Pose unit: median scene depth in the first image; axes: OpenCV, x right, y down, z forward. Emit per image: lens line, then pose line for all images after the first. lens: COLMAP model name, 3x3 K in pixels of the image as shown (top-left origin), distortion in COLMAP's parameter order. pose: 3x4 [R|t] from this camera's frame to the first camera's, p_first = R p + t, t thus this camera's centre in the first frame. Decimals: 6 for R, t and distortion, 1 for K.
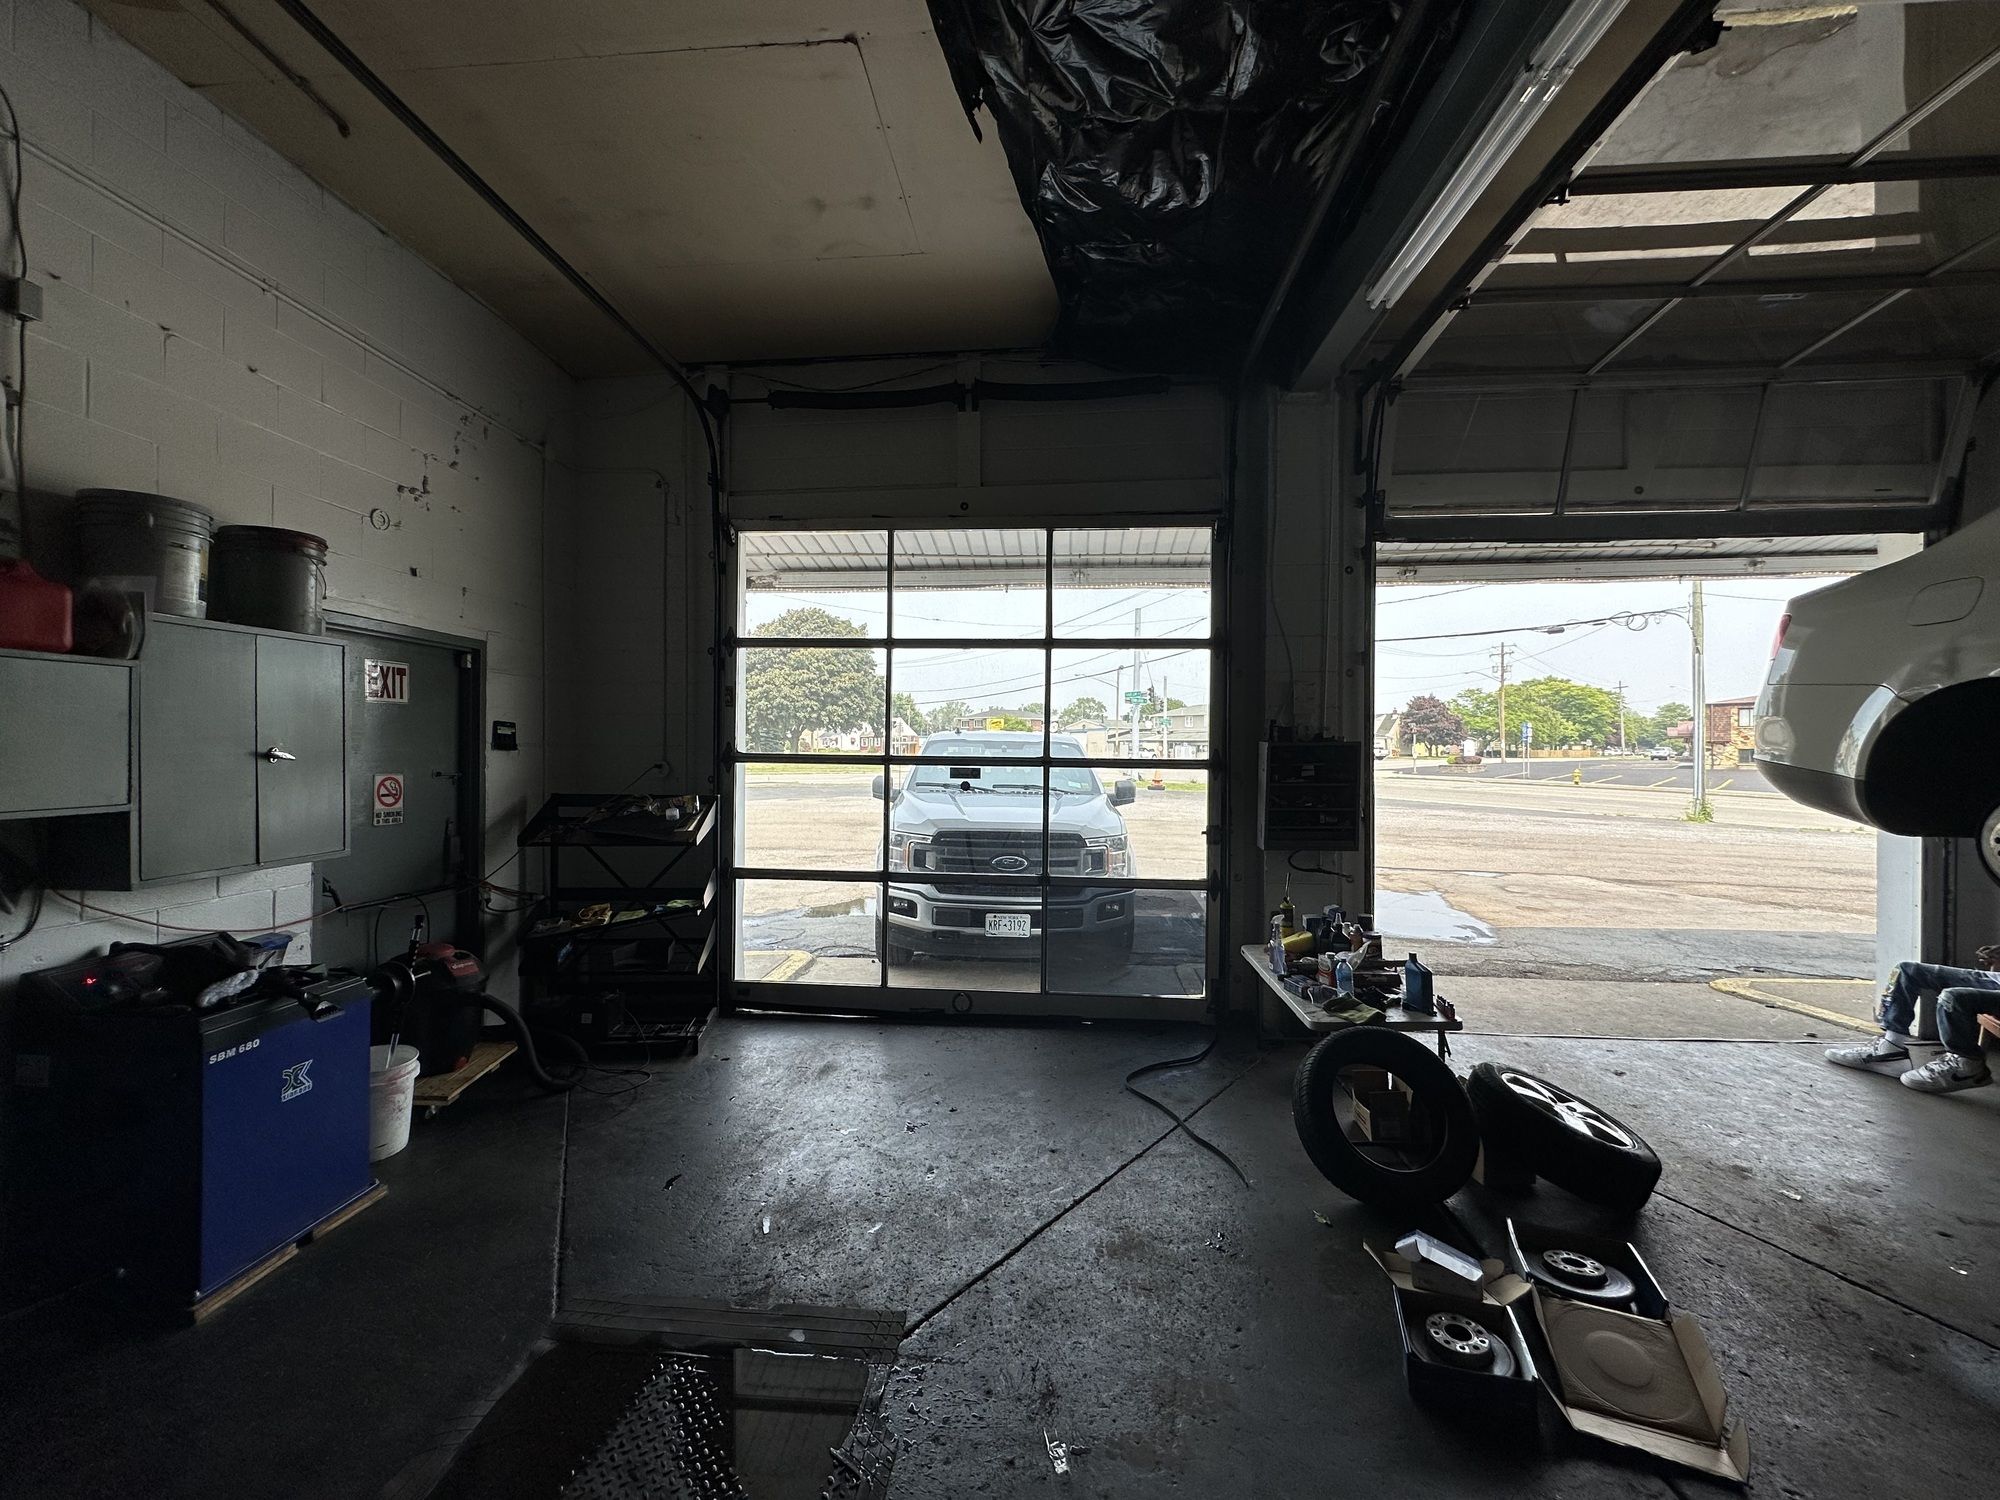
lens RADIAL K [[797.6, 0, 994.4], [0, 797.6, 745.4], [0, 0, 1]] dist [-0.000700, 0.000215]
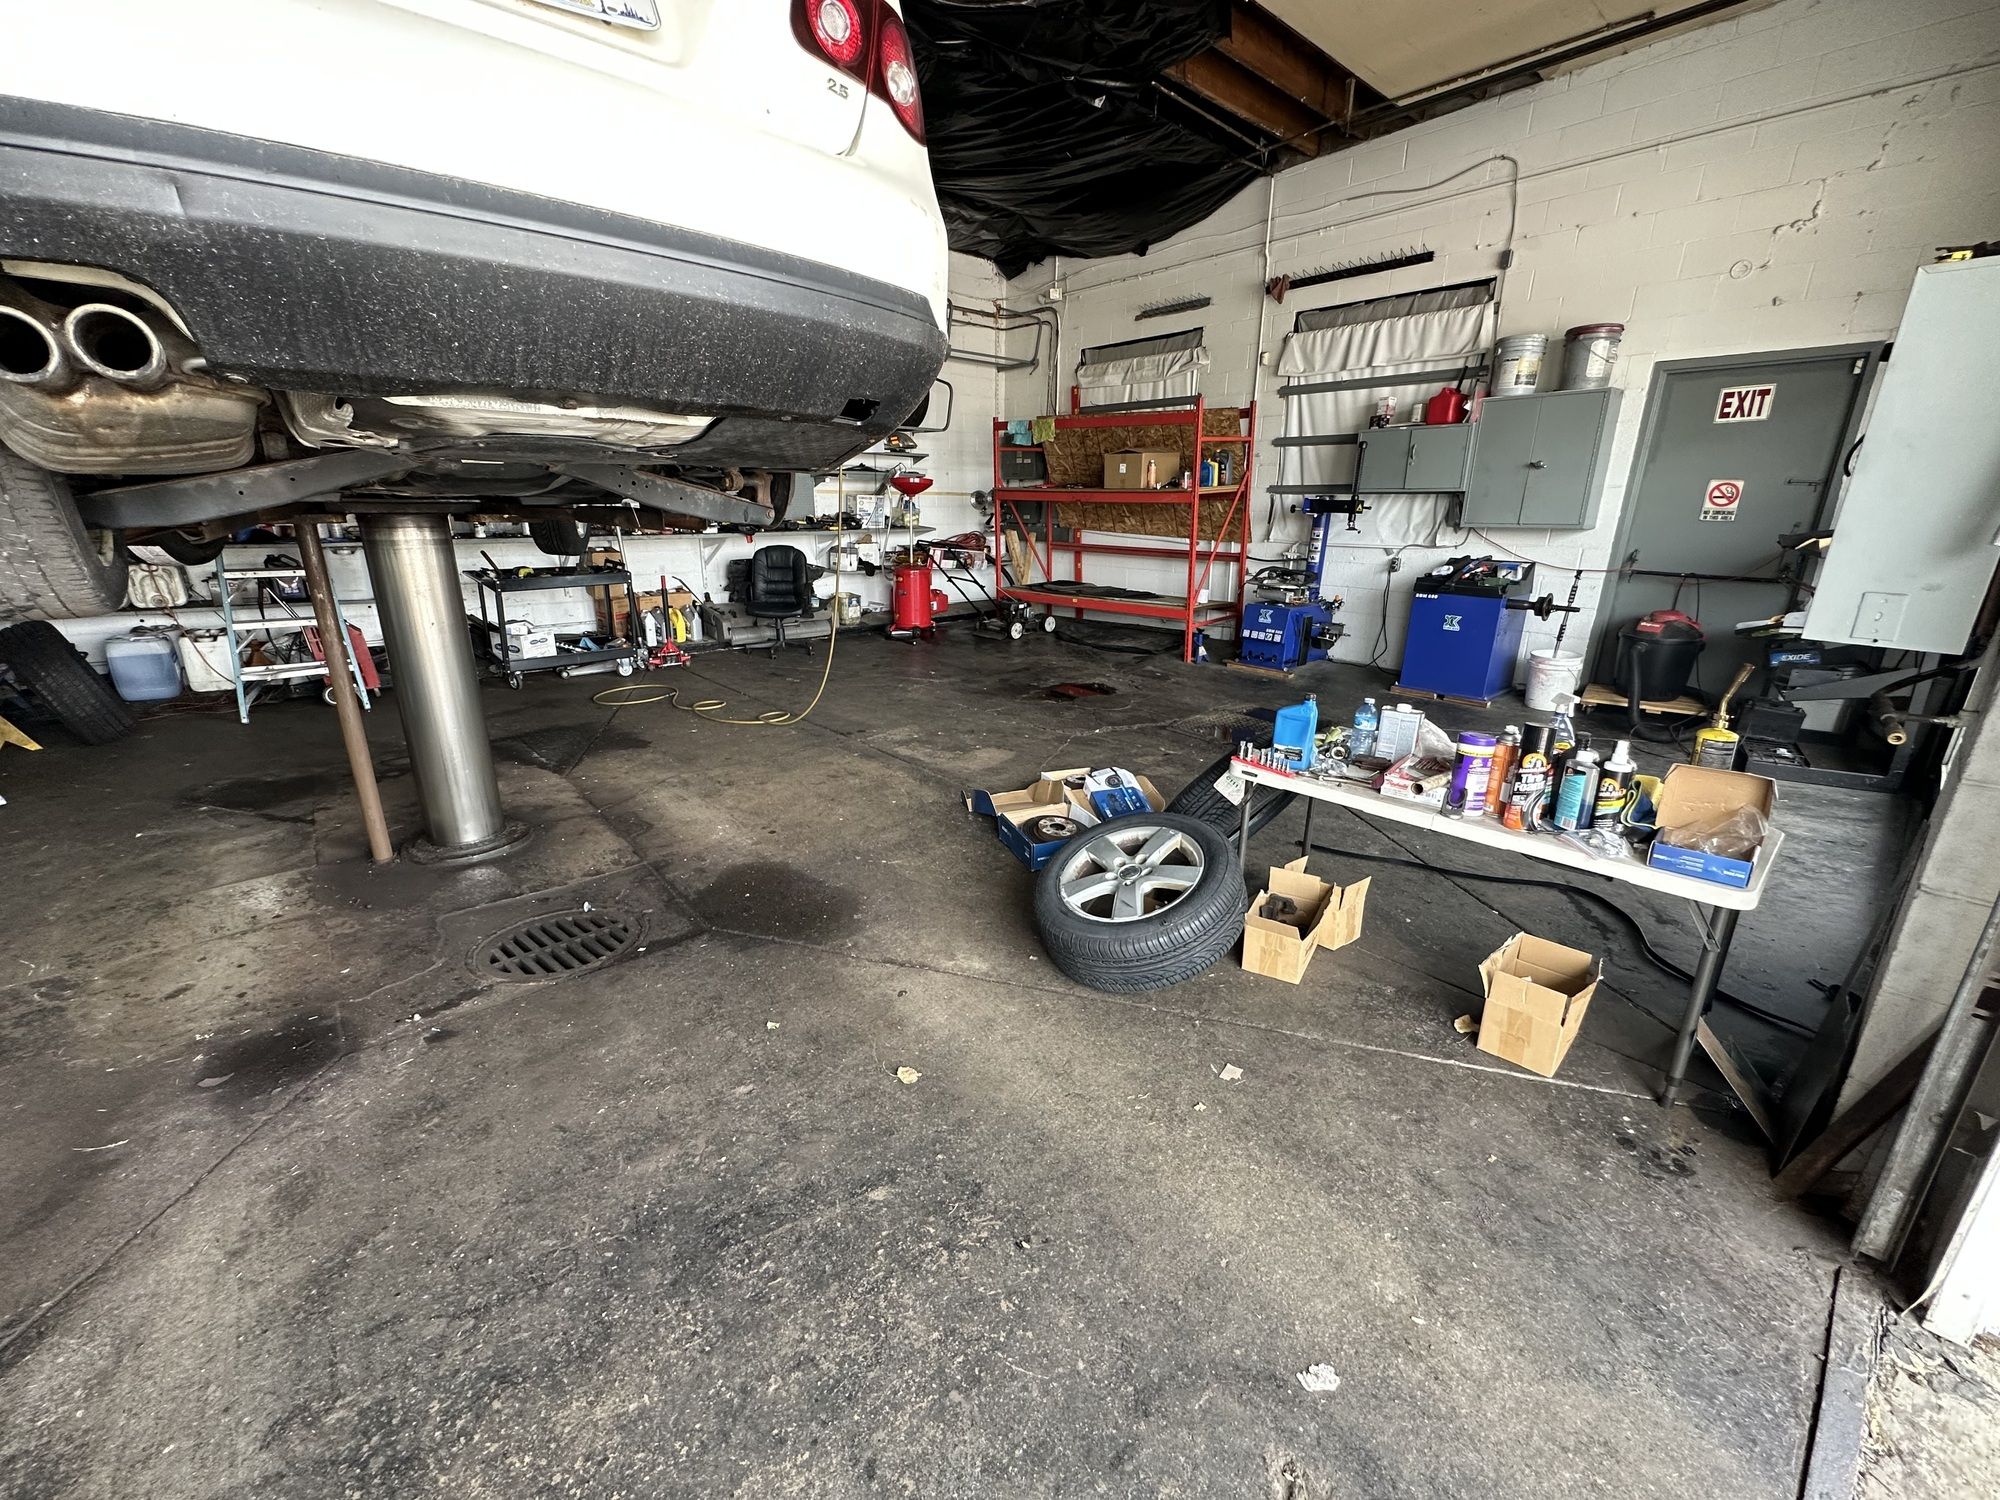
lens RADIAL K [[797.6, 0, 996.7], [0, 797.6, 743.9], [0, 0, 1]] dist [-0.002362, 0.000366]
pose [[-0.694939, 0.194028, -0.692397, 1.023394], [-0.013159, 0.959314, 0.282033, 0.096226], [0.718949, 0.205107, -0.664111, 1.079768]]
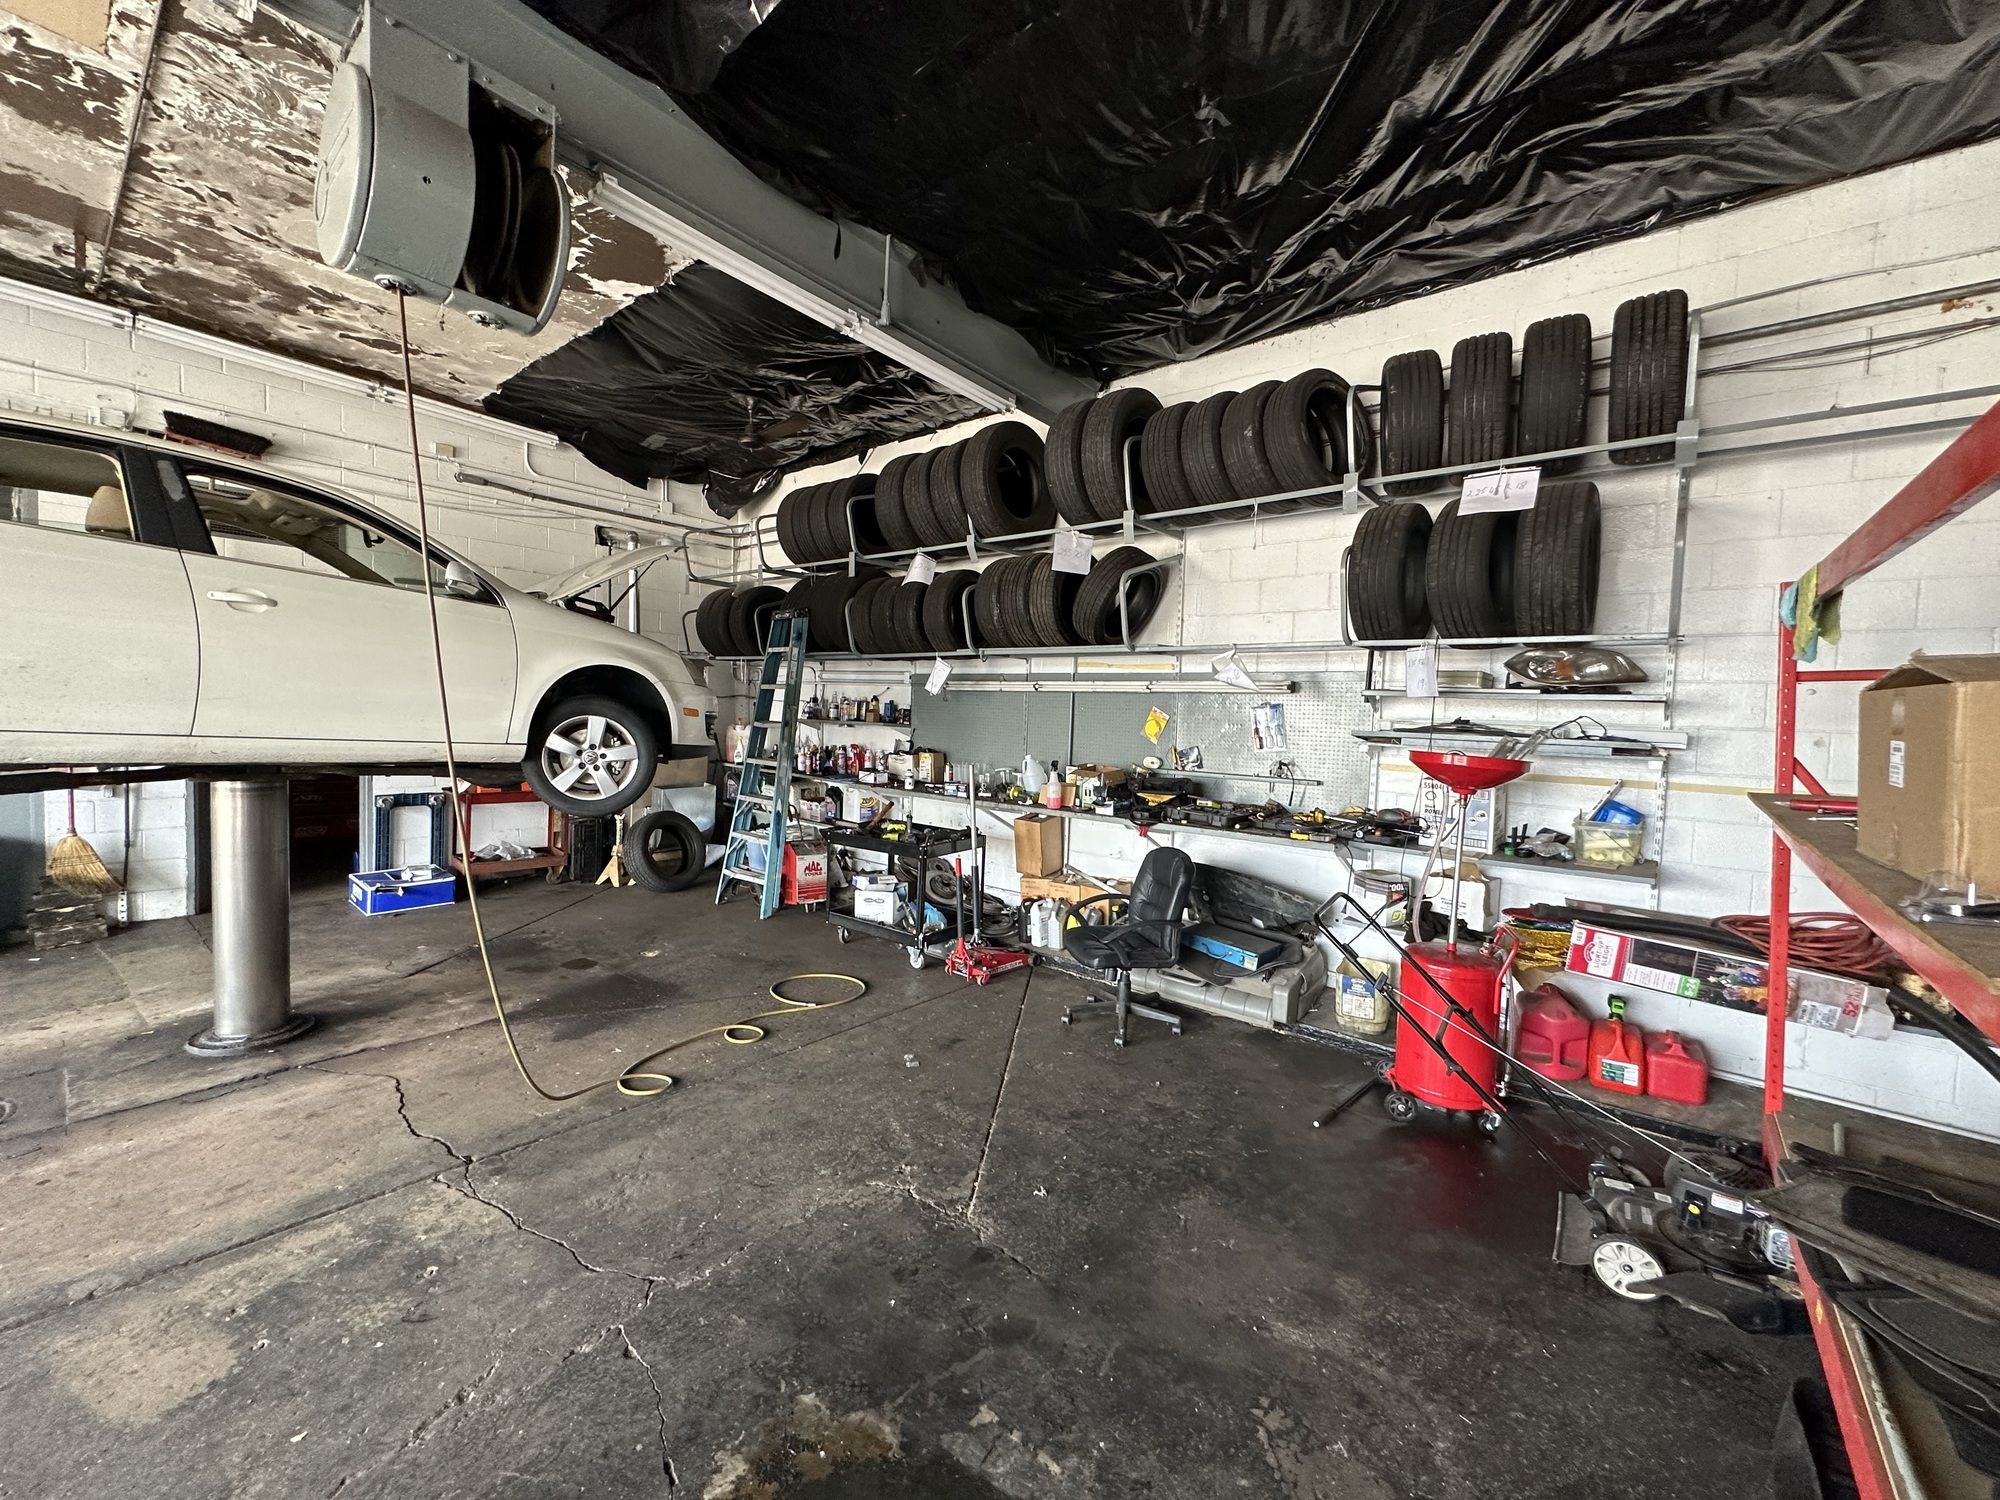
lens RADIAL K [[797.6, 0, 994.4], [0, 797.6, 745.4], [0, 0, 1]] dist [-0.000700, 0.000215]
pose [[-0.822316, -0.064196, 0.565398, -0.406221], [-0.043325, 0.997795, 0.050280, -0.004623], [-0.567379, 0.016850, -0.823284, 0.445284]]
